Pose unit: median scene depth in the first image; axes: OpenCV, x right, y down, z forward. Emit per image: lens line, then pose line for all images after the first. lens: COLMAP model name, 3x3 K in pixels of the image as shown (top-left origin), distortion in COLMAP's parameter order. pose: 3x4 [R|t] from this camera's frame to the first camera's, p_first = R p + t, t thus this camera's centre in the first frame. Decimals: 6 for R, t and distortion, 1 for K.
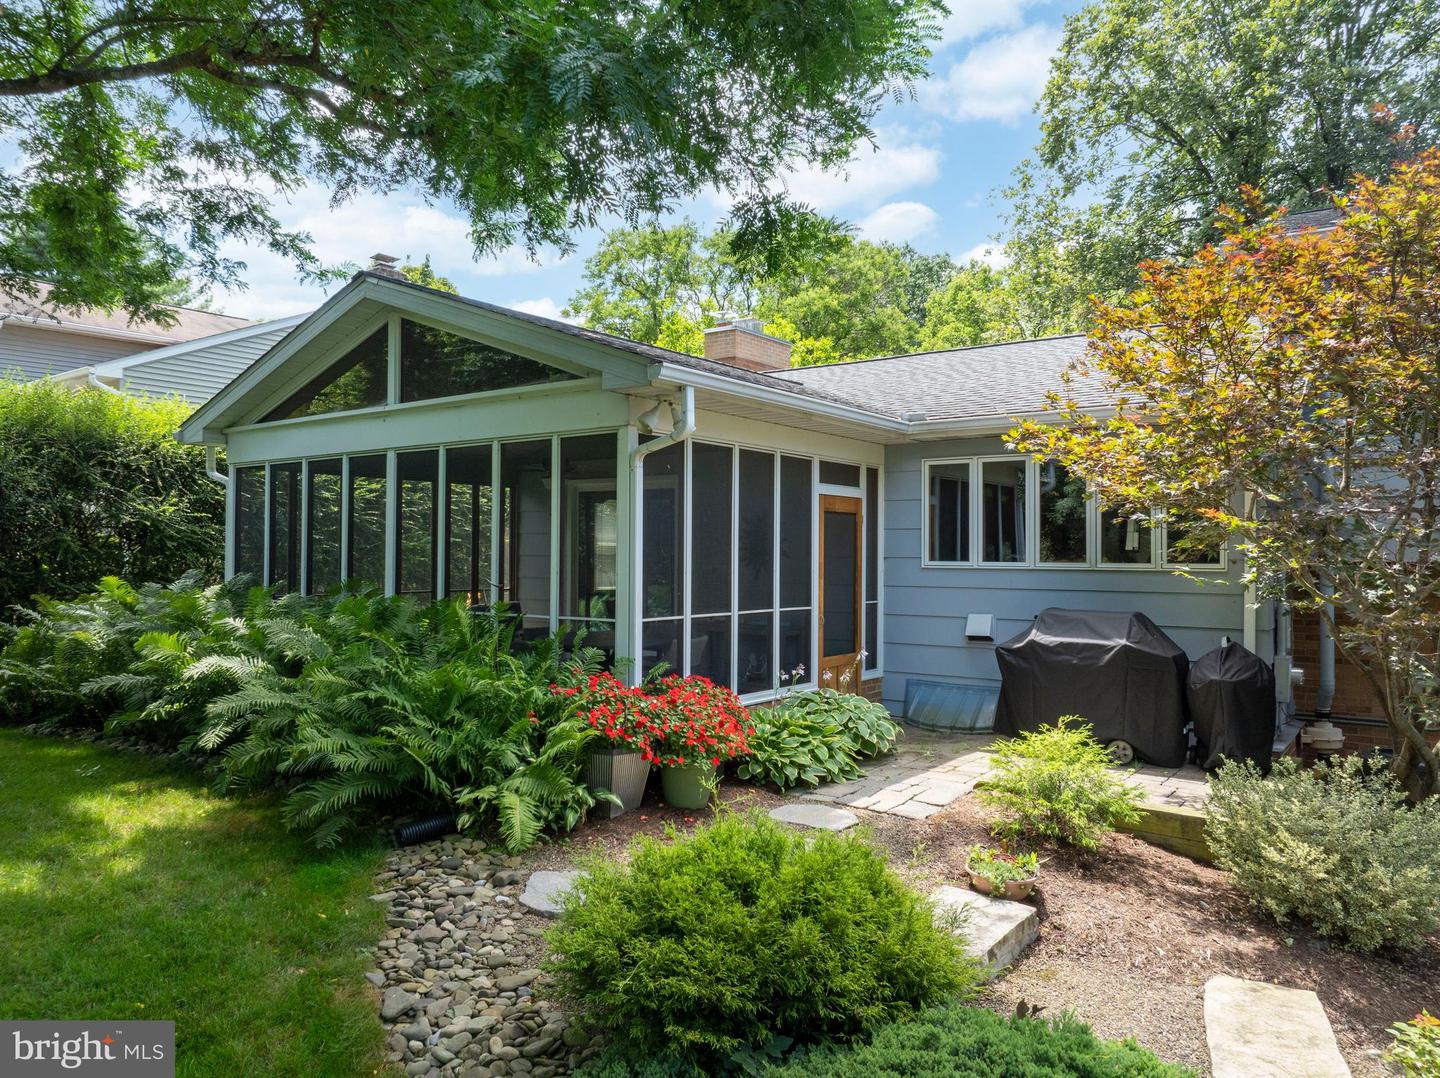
lens RADIAL K [[1025.9, 0, 720.0], [0, 1025.9, 539.0], [0, 0, 1]] dist [-0.052459, -0.000256]
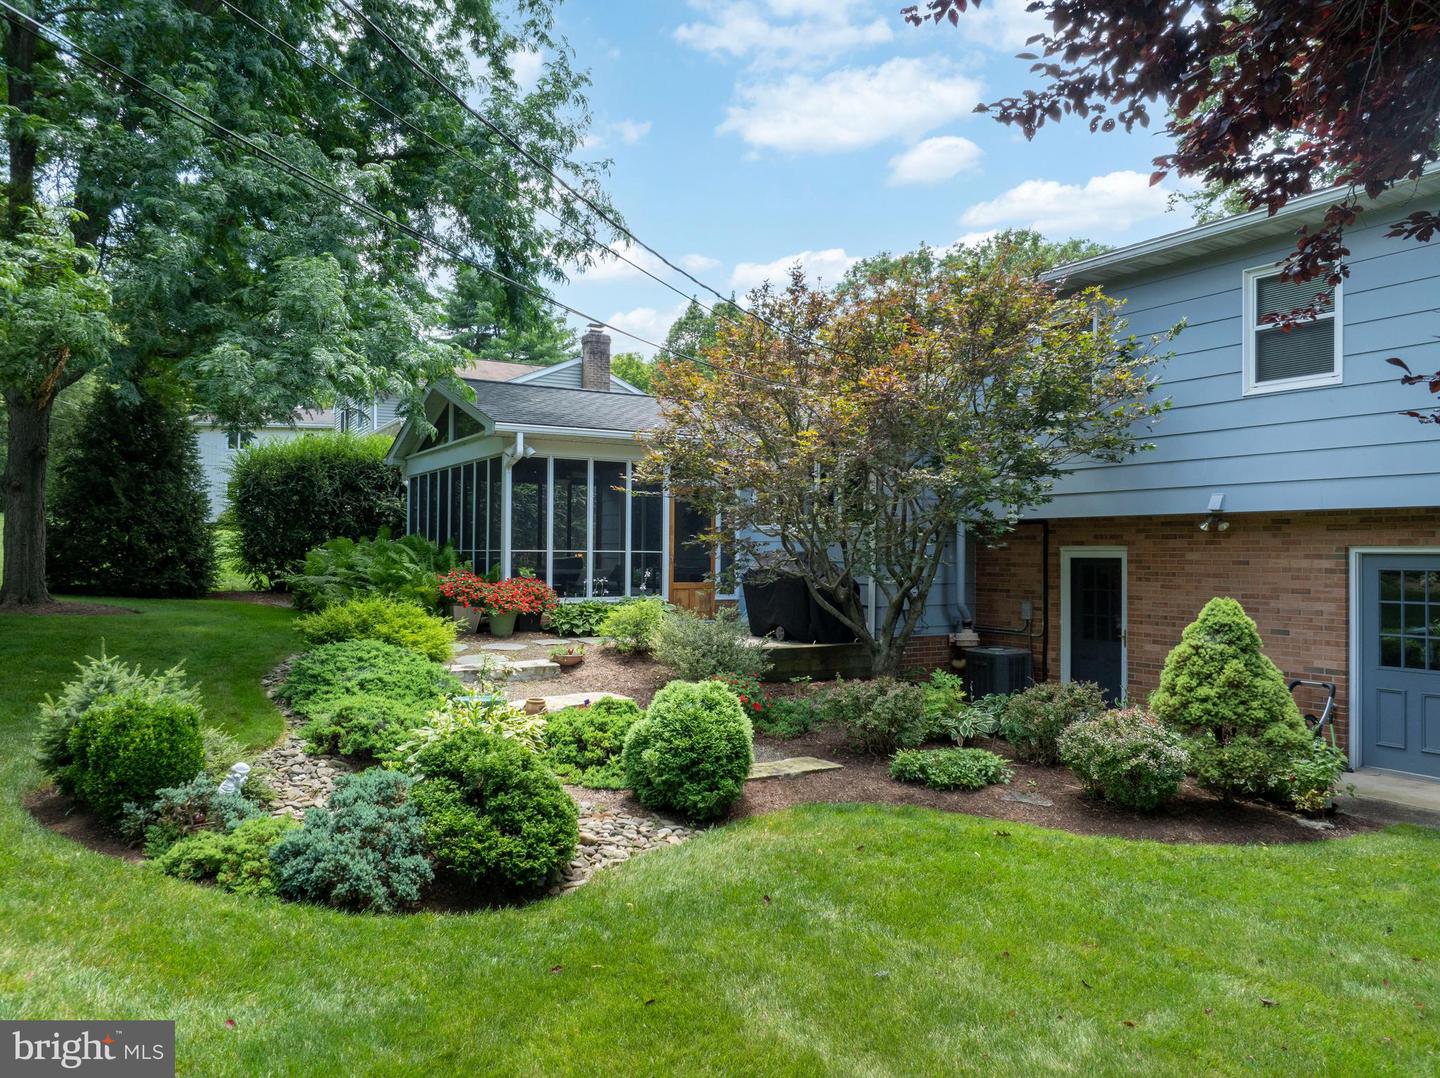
lens RADIAL K [[1025.9, 0, 720.0], [0, 1025.9, 539.0], [0, 0, 1]] dist [-0.052459, -0.000256]
pose [[0.916903, -0.005252, -0.399076, 0.870326], [0.005391, 0.999985, -0.000772, 0.049623], [0.399074, -0.001444, 0.916918, -0.521980]]
